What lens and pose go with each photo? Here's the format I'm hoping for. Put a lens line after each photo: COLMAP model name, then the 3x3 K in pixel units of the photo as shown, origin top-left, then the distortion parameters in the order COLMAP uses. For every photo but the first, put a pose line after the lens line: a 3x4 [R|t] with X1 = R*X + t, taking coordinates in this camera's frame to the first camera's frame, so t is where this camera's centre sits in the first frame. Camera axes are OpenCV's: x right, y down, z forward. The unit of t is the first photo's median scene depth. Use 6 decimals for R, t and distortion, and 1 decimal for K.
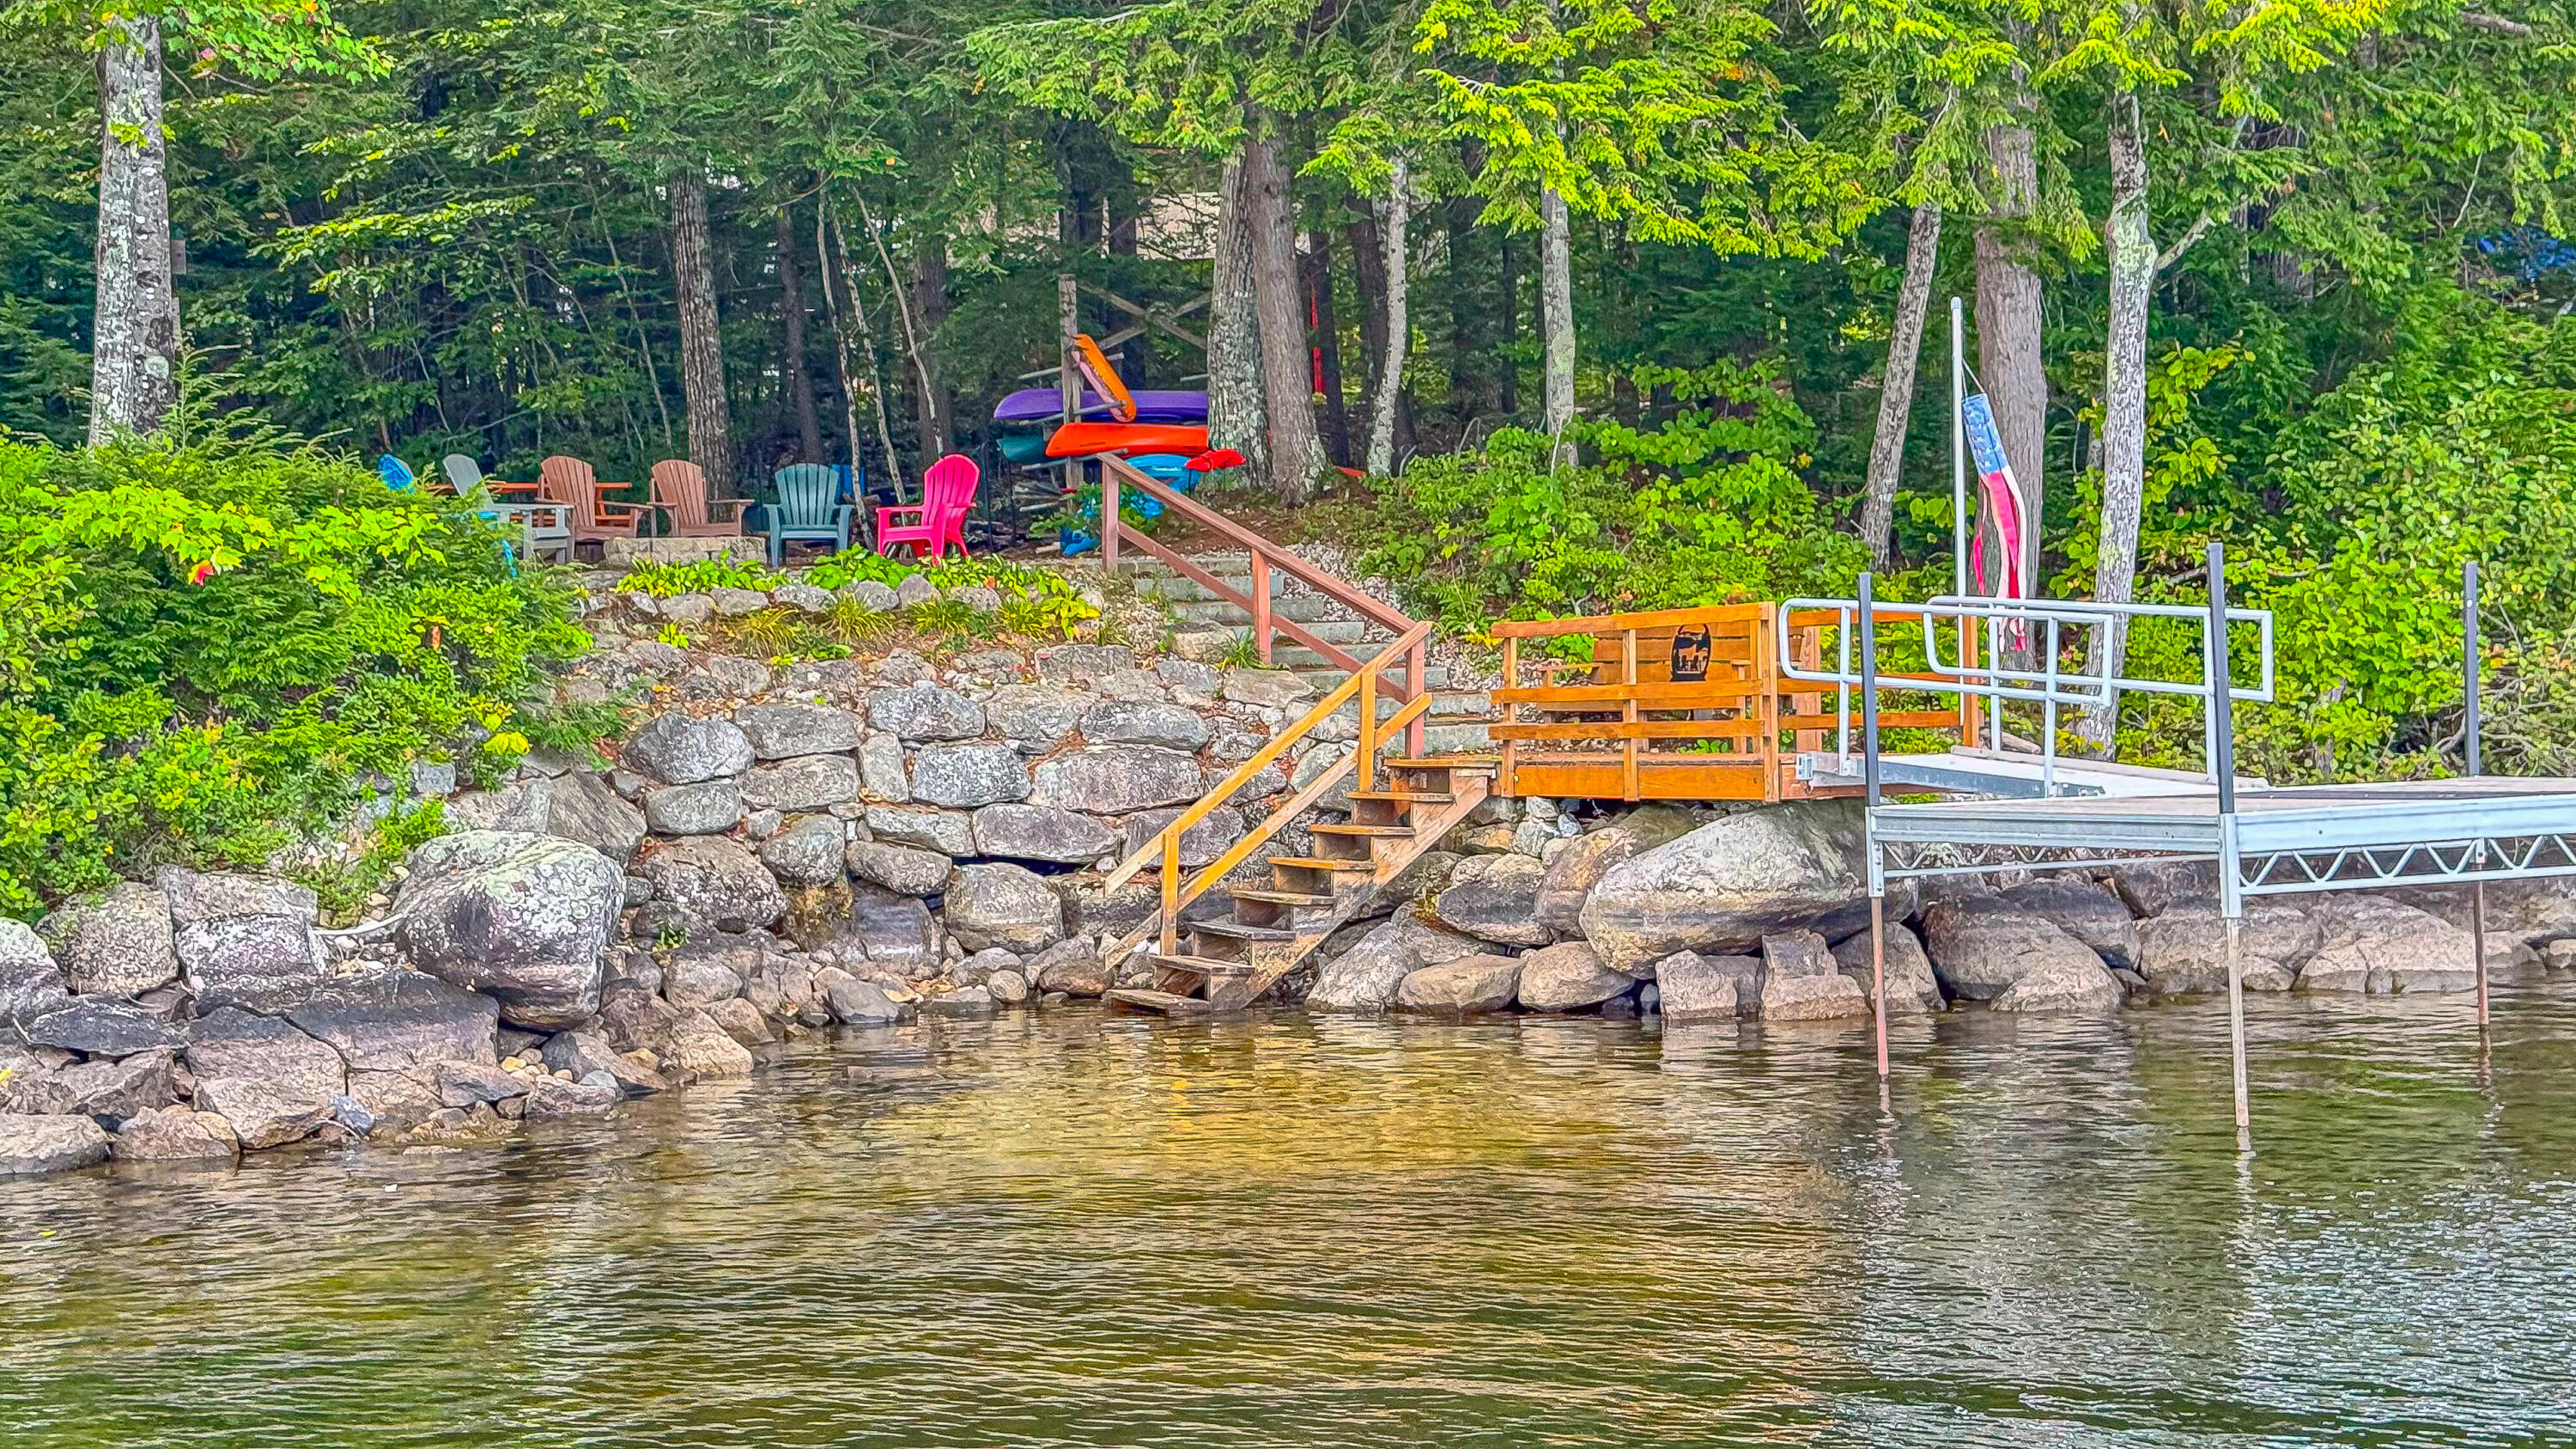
lens RADIAL K [[3589.2, 0, 1281.5], [0, 3589.2, 708.0], [0, 0, 1]] dist [0.219057, 0.000000]
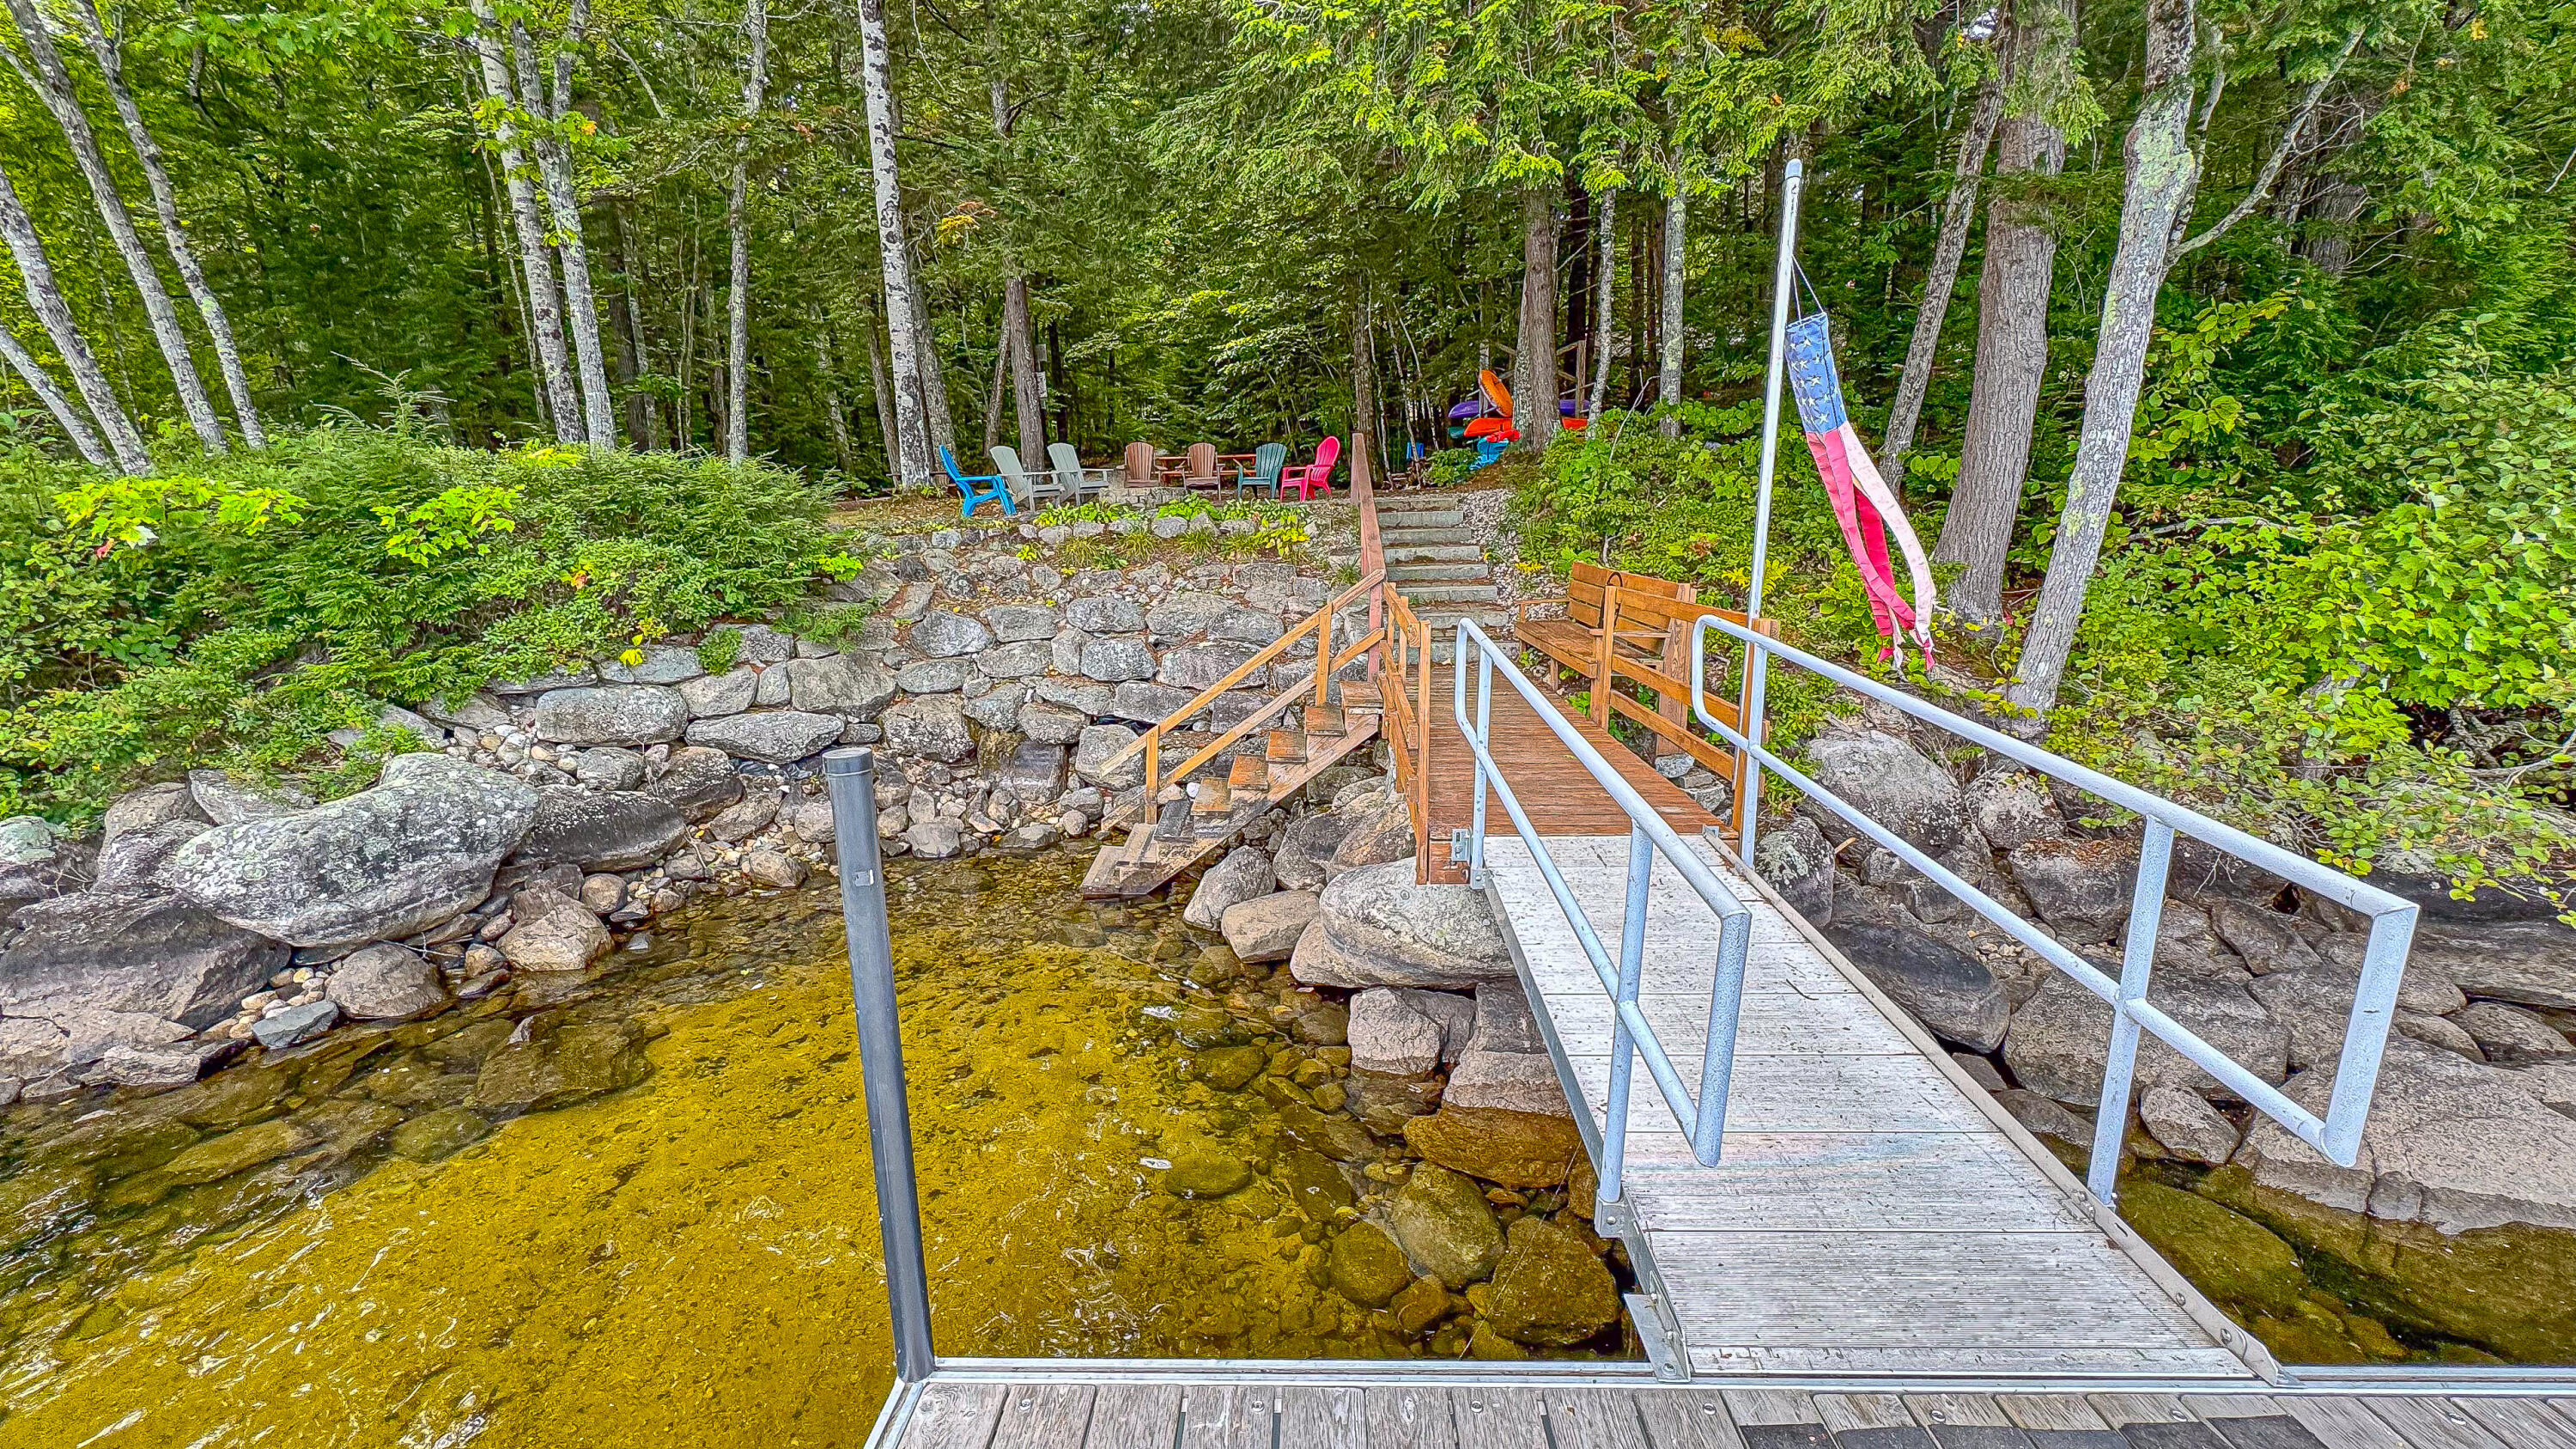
lens RADIAL K [[1005.1, 0, 1297.8], [0, 1005.1, 724.7], [0, 0, 1]] dist [-0.001343, 0.000356]
pose [[0.890063, 0.103383, -0.443960, 0.163964], [-0.010285, 0.978249, 0.207181, -0.040998], [0.455722, -0.179838, 0.871766, 0.647263]]
